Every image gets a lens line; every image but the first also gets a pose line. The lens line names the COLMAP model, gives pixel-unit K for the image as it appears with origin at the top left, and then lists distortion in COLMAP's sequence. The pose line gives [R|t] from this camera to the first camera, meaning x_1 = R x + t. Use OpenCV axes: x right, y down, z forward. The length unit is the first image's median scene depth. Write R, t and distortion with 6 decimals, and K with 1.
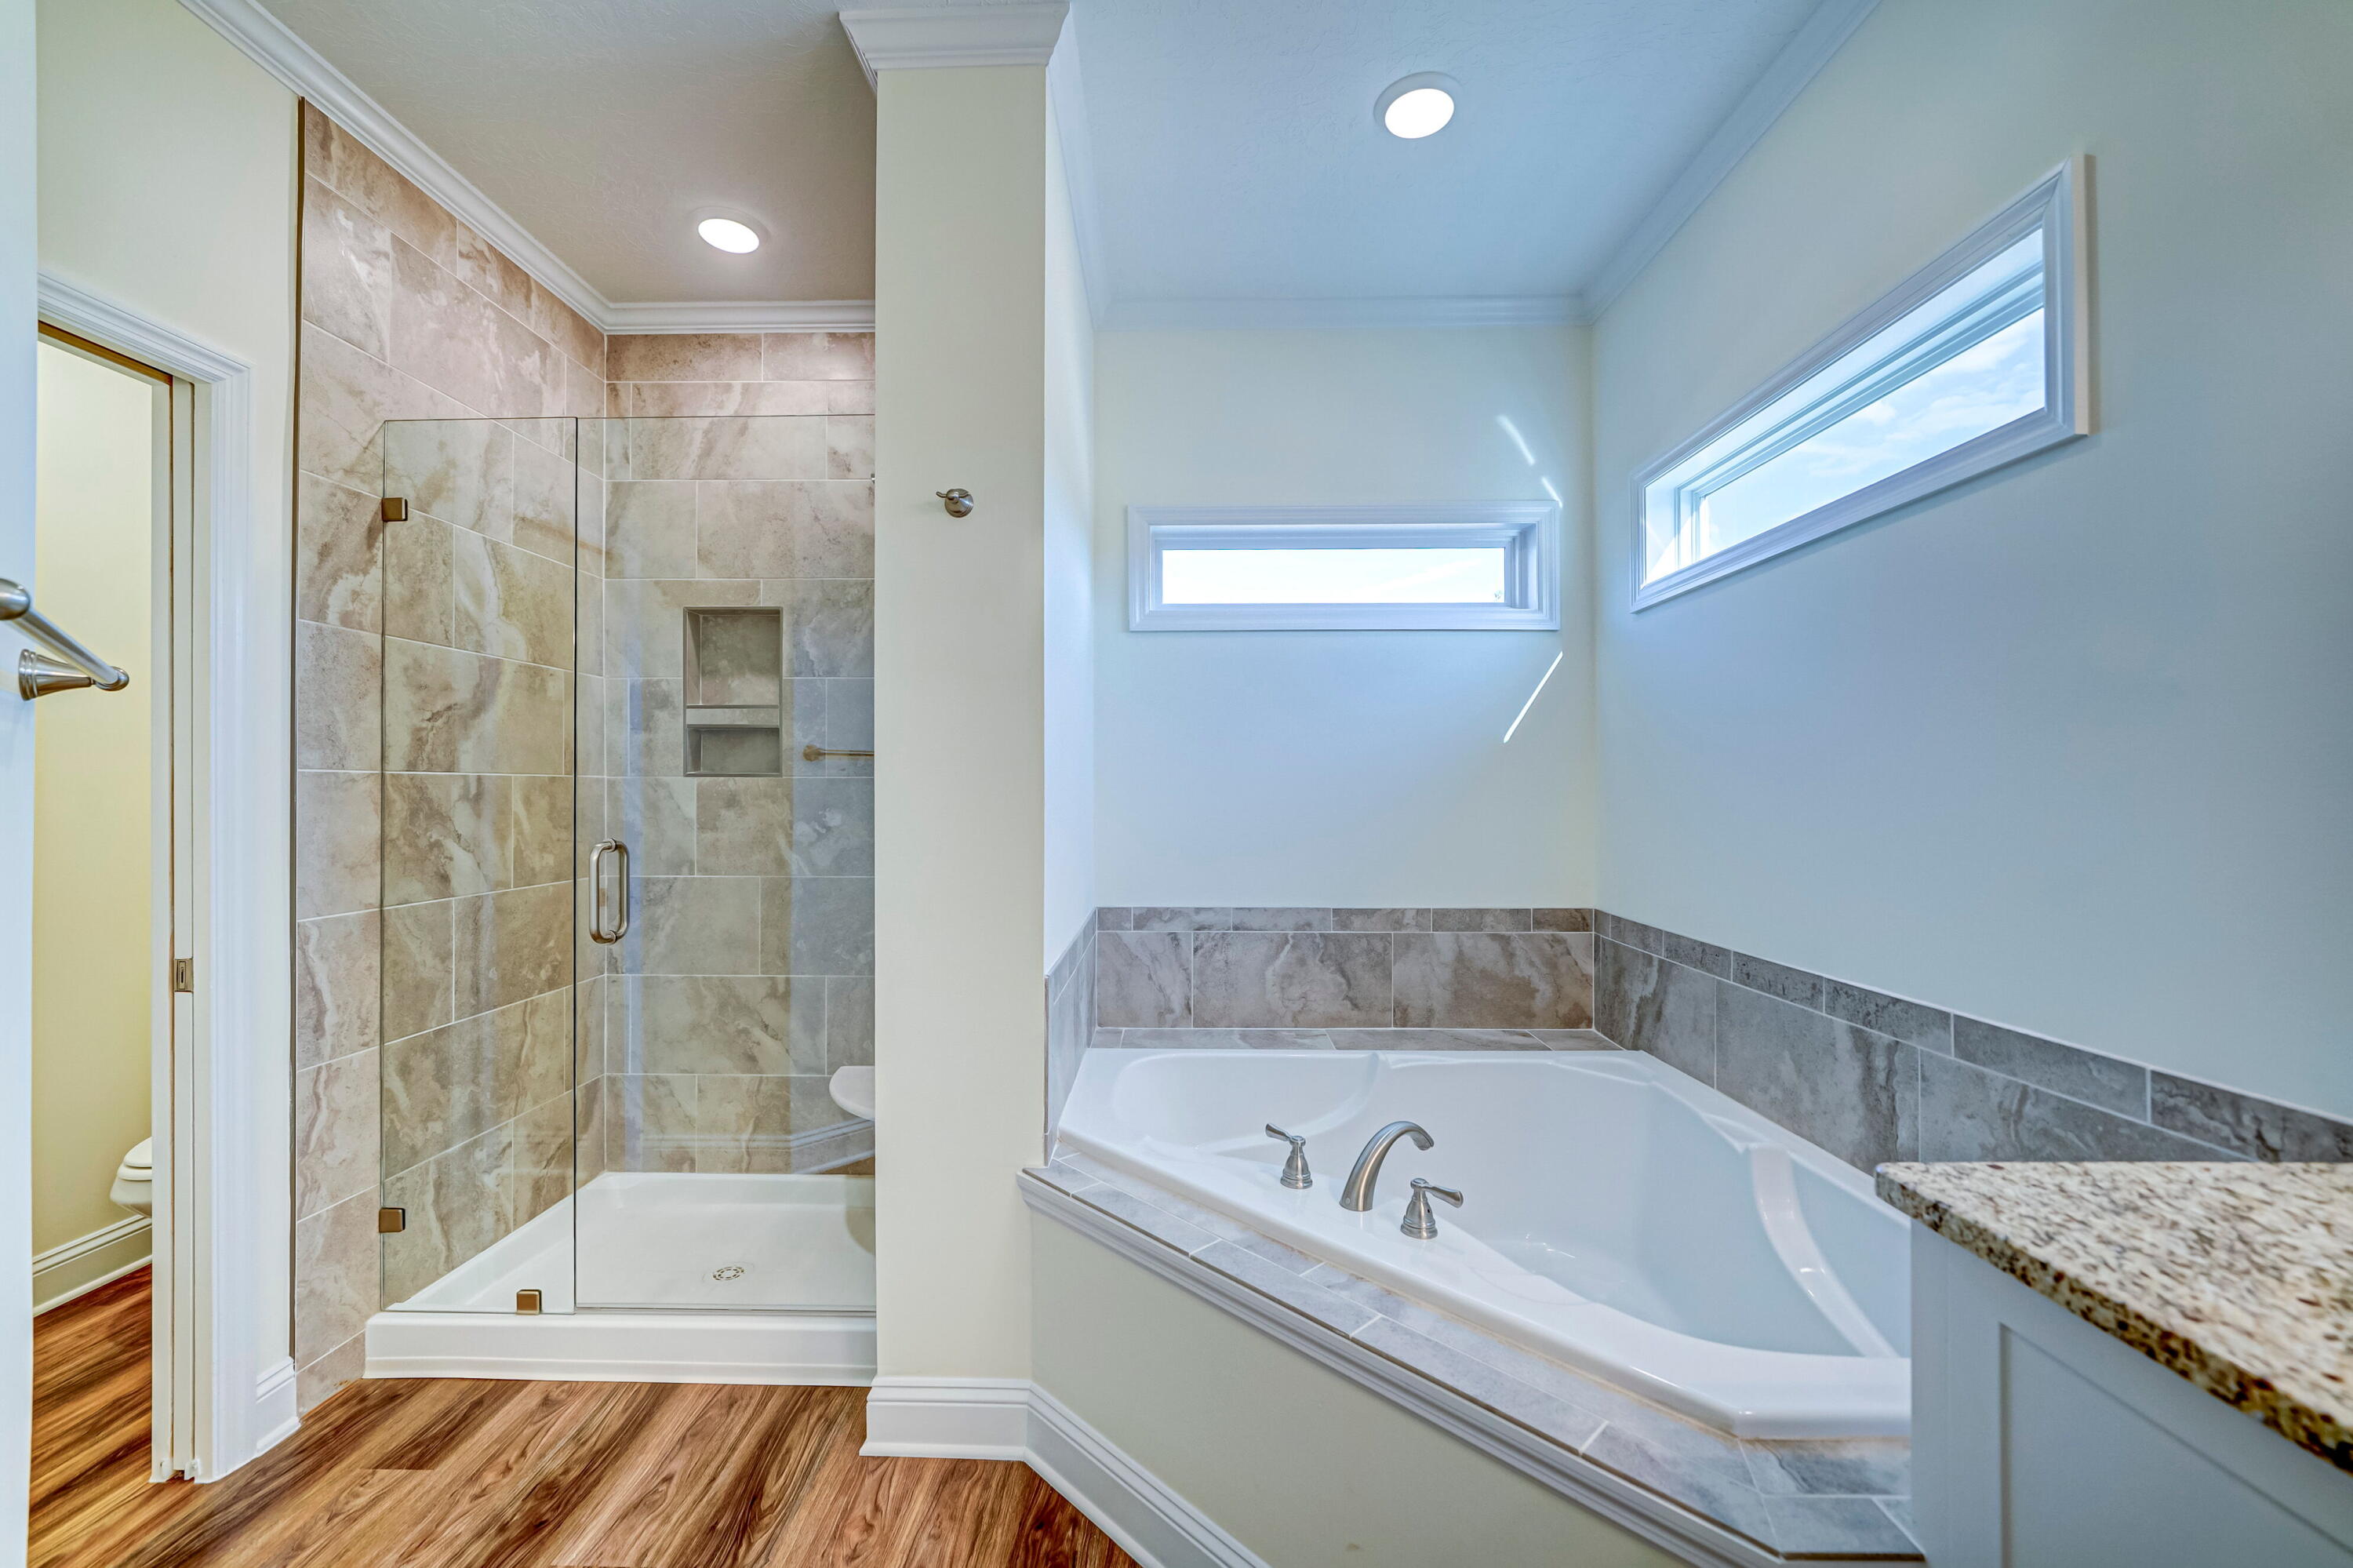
lens RADIAL K [[926.7, 0, 1156.7], [0, 926.7, 797.3], [0, 0, 1]] dist [-0.005595, 0.000672]
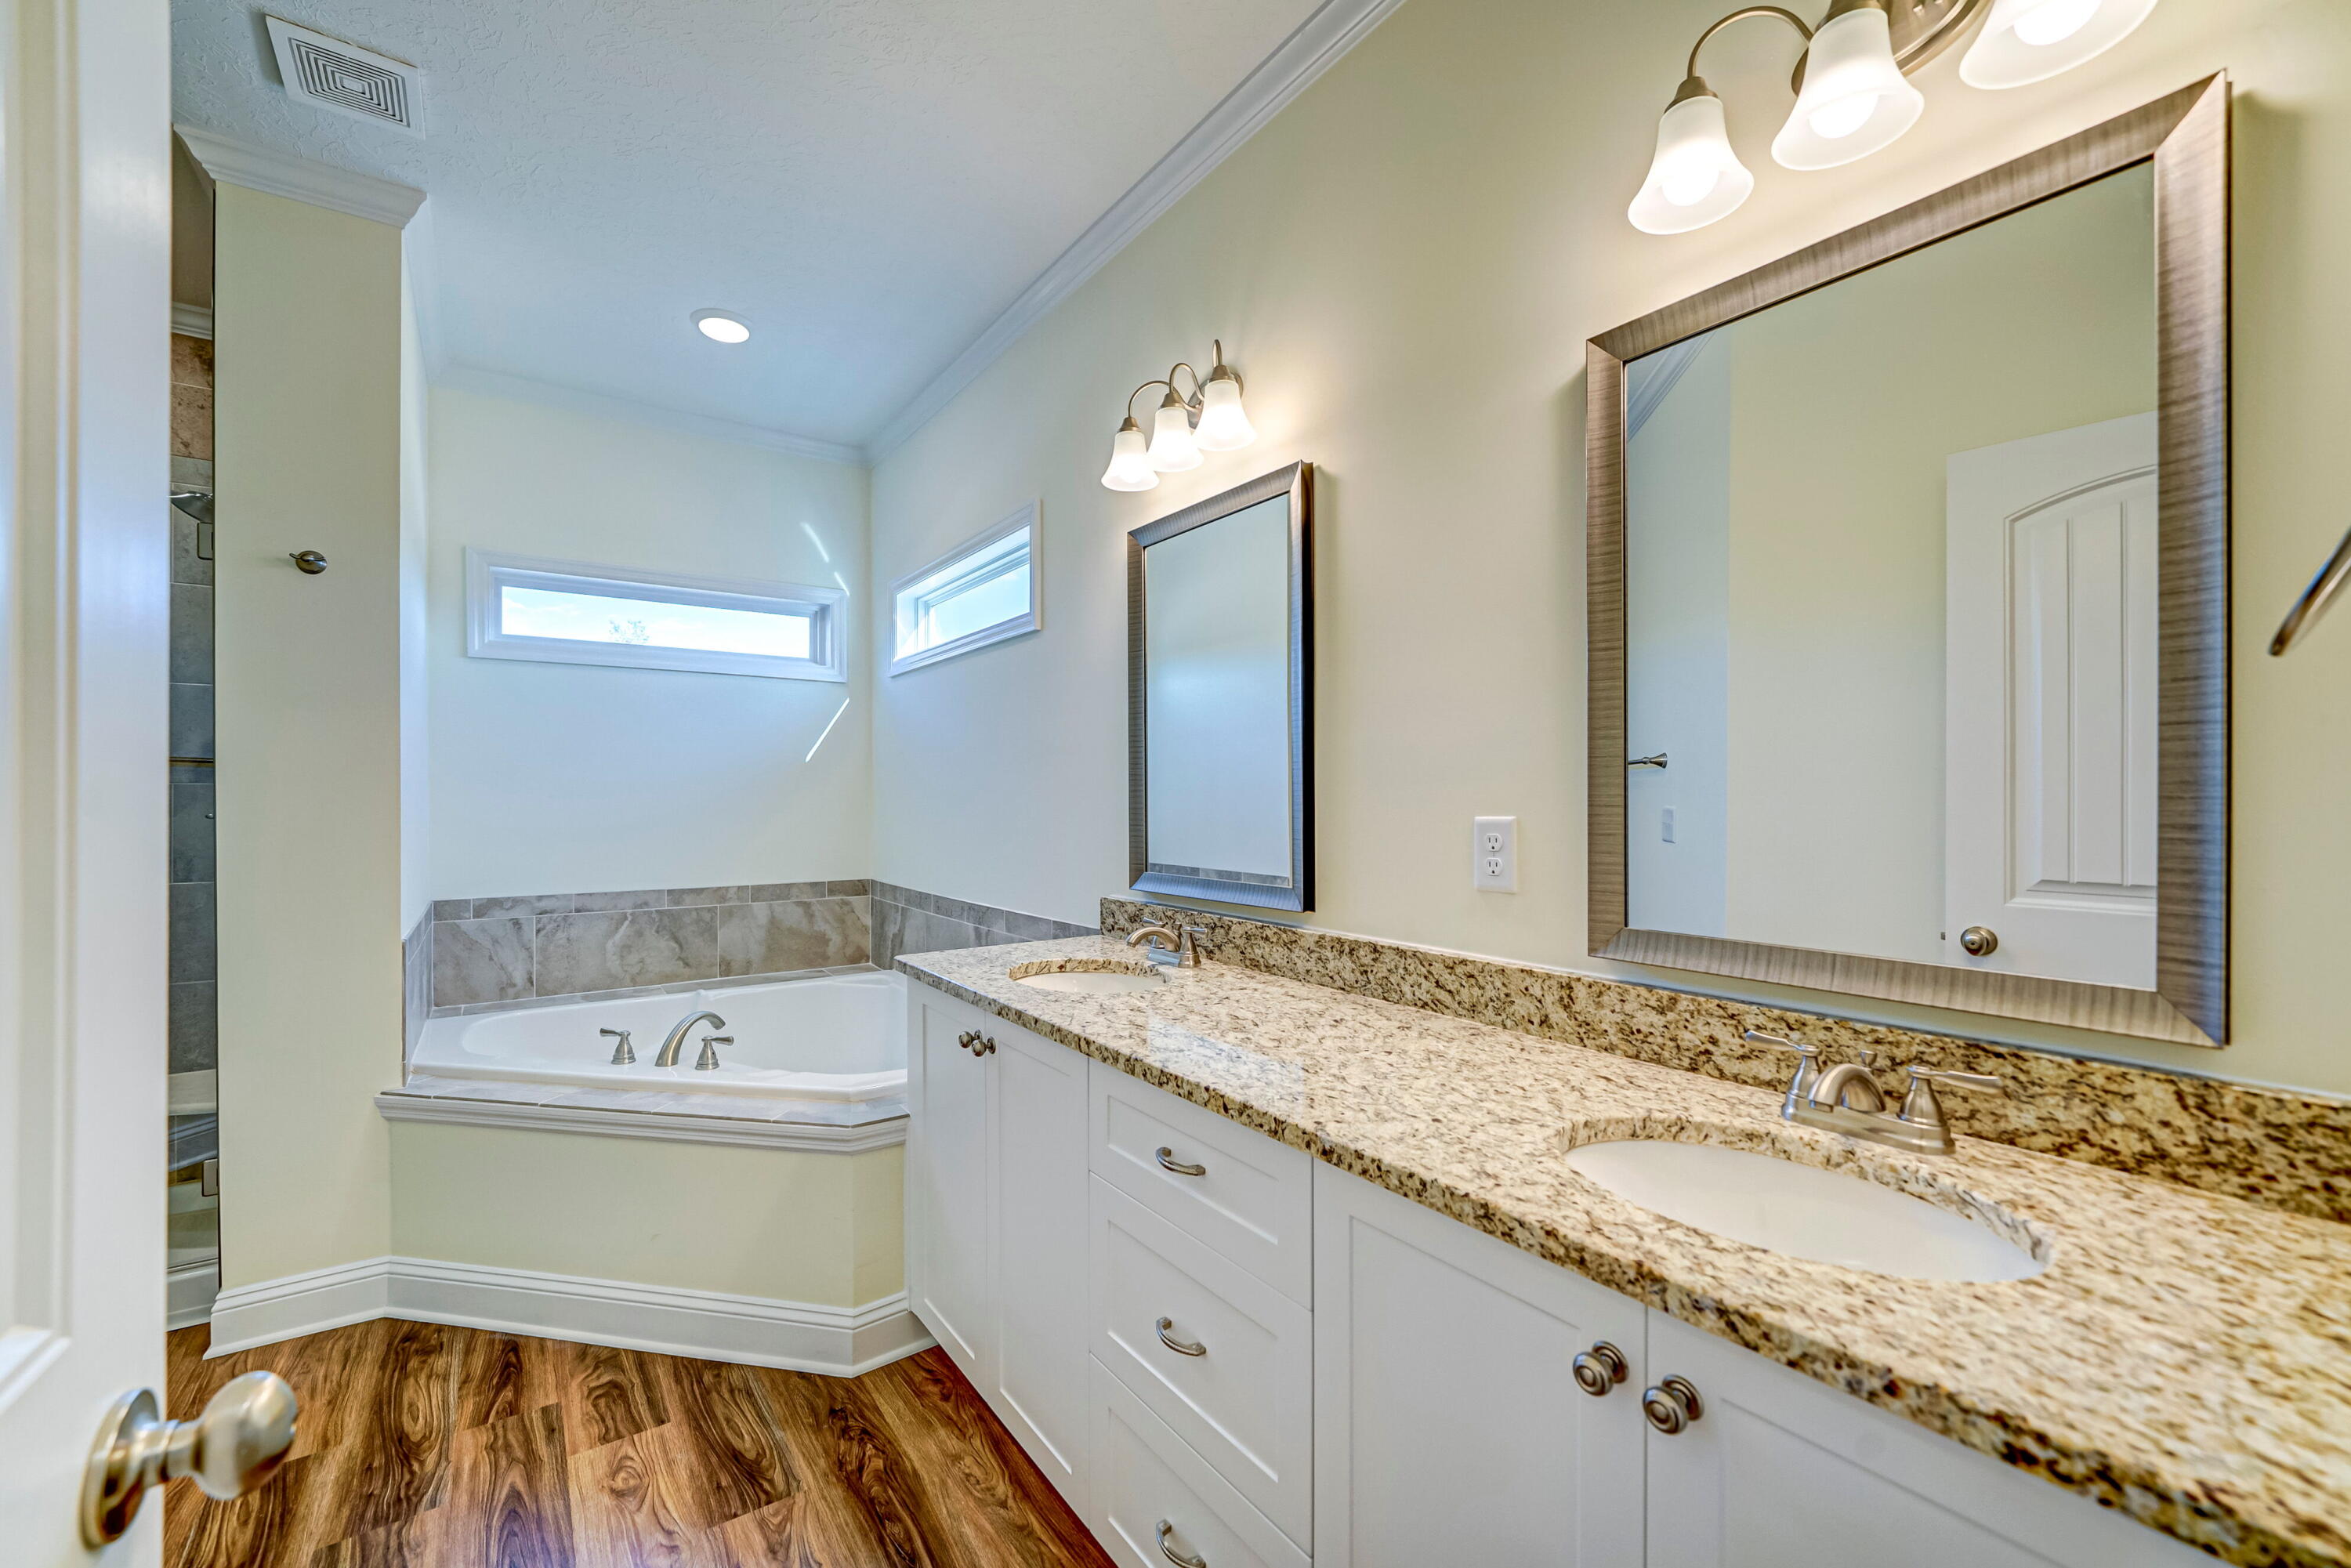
lens RADIAL K [[925.9, 0, 1155.7], [0, 925.9, 797.3], [0, 0, 1]] dist [-0.005595, 0.000672]
pose [[0.802427, -0.001203, 0.596749, -0.028483], [0.005883, 0.999965, -0.005894, 0.004846], [-0.596721, 0.008240, 0.802406, -0.419684]]
